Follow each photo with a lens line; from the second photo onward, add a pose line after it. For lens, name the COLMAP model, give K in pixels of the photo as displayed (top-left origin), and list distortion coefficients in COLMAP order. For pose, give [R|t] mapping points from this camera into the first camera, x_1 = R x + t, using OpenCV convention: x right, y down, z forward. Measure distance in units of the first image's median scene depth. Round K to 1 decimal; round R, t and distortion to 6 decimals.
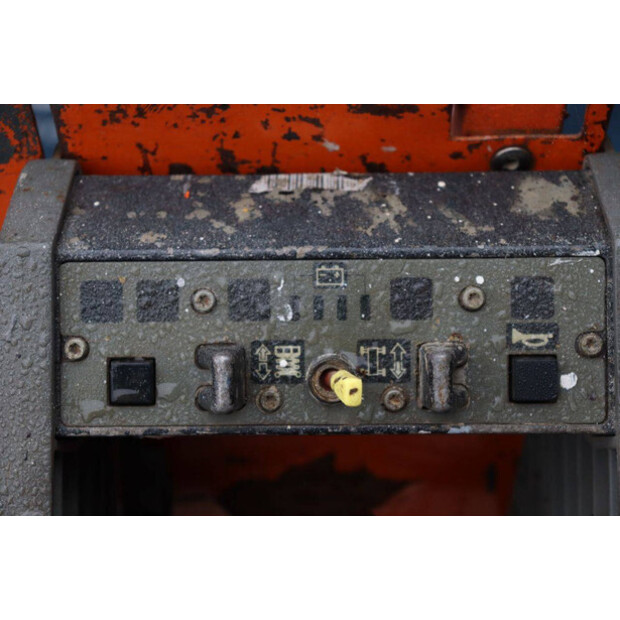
lens RADIAL K [[1164.5, 0, 308.3], [0, 1164.5, 309.1], [0, 0, 1]] dist [0.233239, 0.000000]
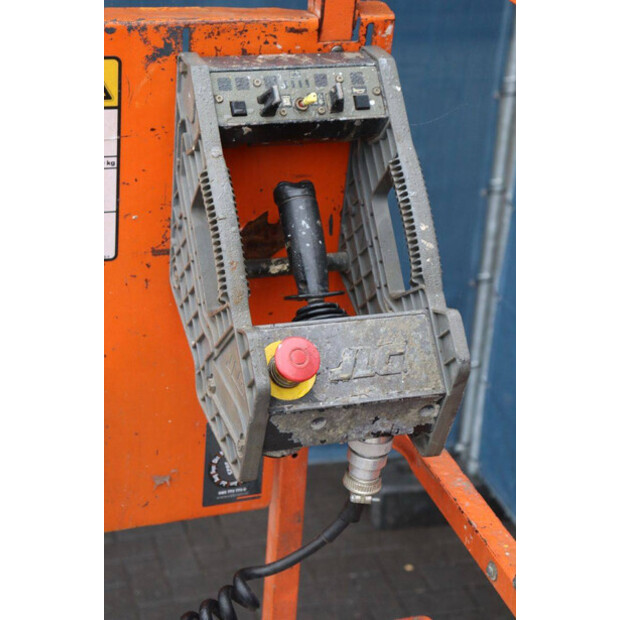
lens RADIAL K [[1636.1, 0, 311.9], [0, 1636.1, 308.0], [0, 0, 1]] dist [0.568691, 0.000000]
pose [[0.940061, -0.071162, 0.333498, -1.435777], [0.171219, 0.944269, -0.281142, 1.784750], [-0.294906, 0.321391, 0.899855, -2.736682]]
